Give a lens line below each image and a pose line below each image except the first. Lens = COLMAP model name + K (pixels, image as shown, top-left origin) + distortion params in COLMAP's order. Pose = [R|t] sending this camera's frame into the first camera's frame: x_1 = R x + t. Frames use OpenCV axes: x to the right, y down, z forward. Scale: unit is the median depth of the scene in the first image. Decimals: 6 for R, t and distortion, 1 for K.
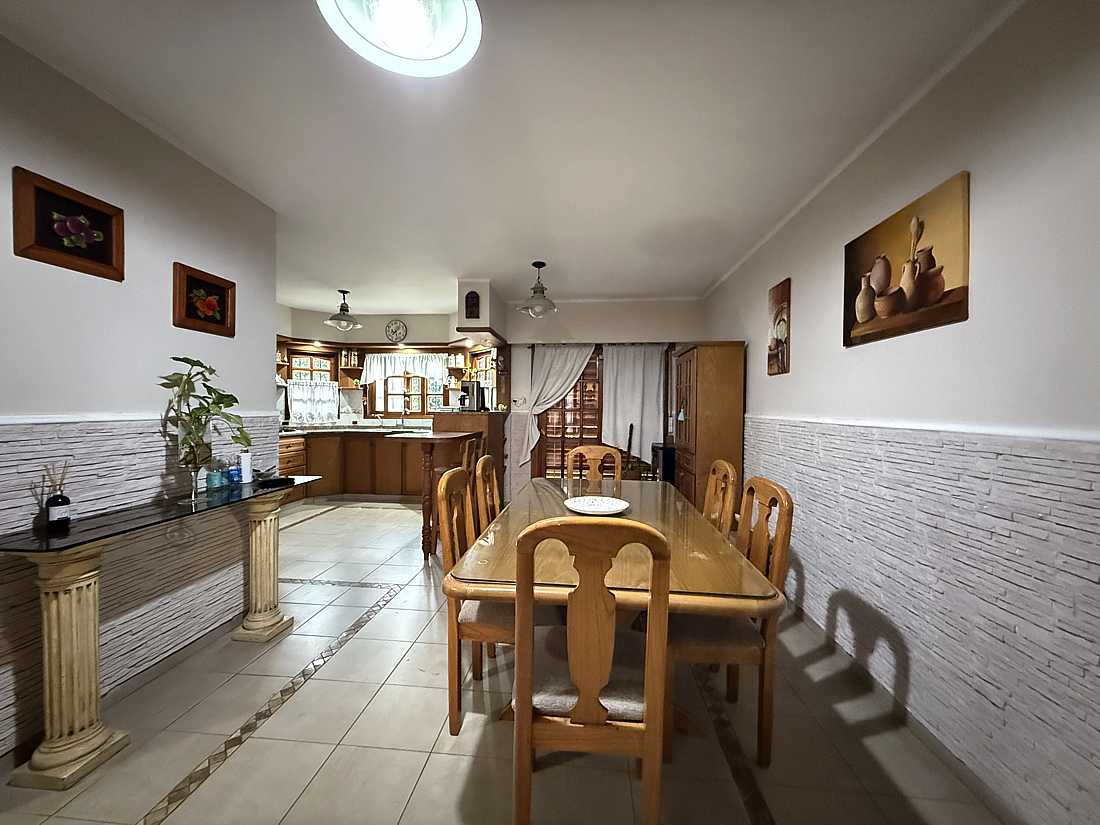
lens RADIAL K [[437.7, 0, 546.9], [0, 437.7, 413.5], [0, 0, 1]] dist [-0.000617, 0.000396]
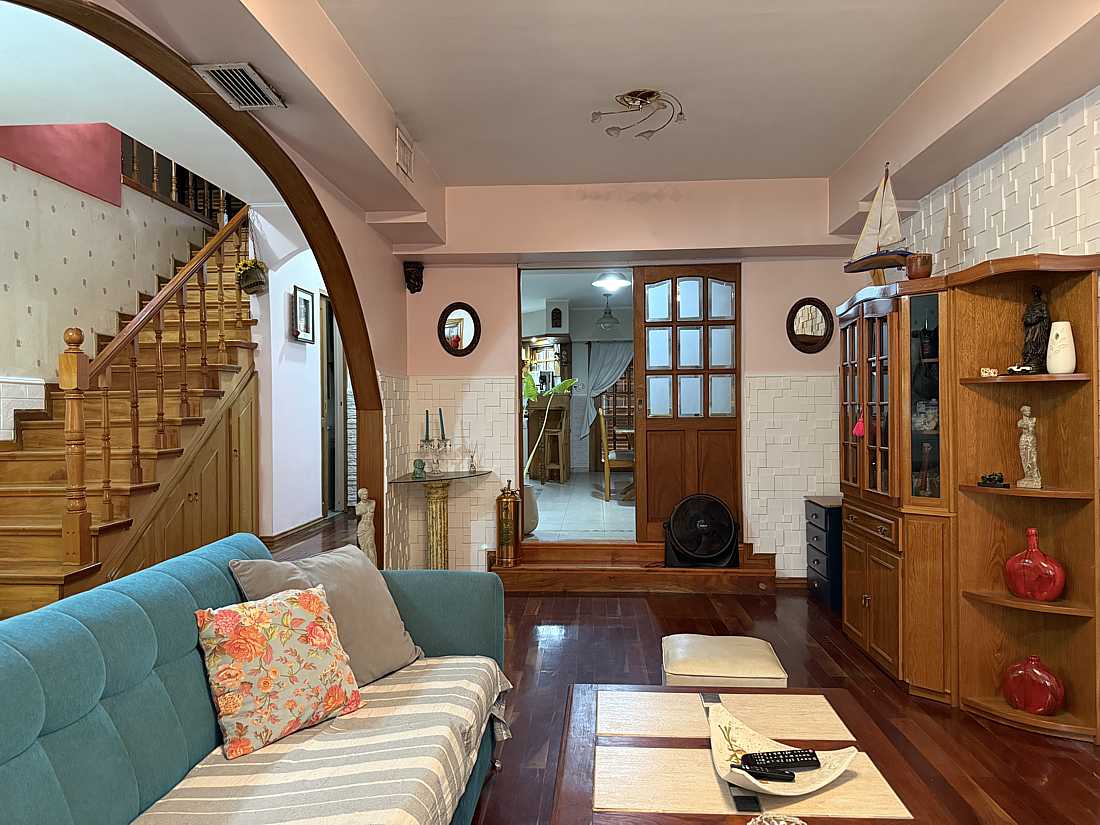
lens RADIAL K [[768.2, 0, 550.0], [0, 768.2, 412.5], [0, 0, 1]] dist [0.056906, -0.071740]
pose [[0.999268, -0.015005, 0.035199, -0.195140], [0.015417, 0.999816, -0.011444, 0.060236], [-0.035020, 0.011979, 0.999315, -1.031480]]
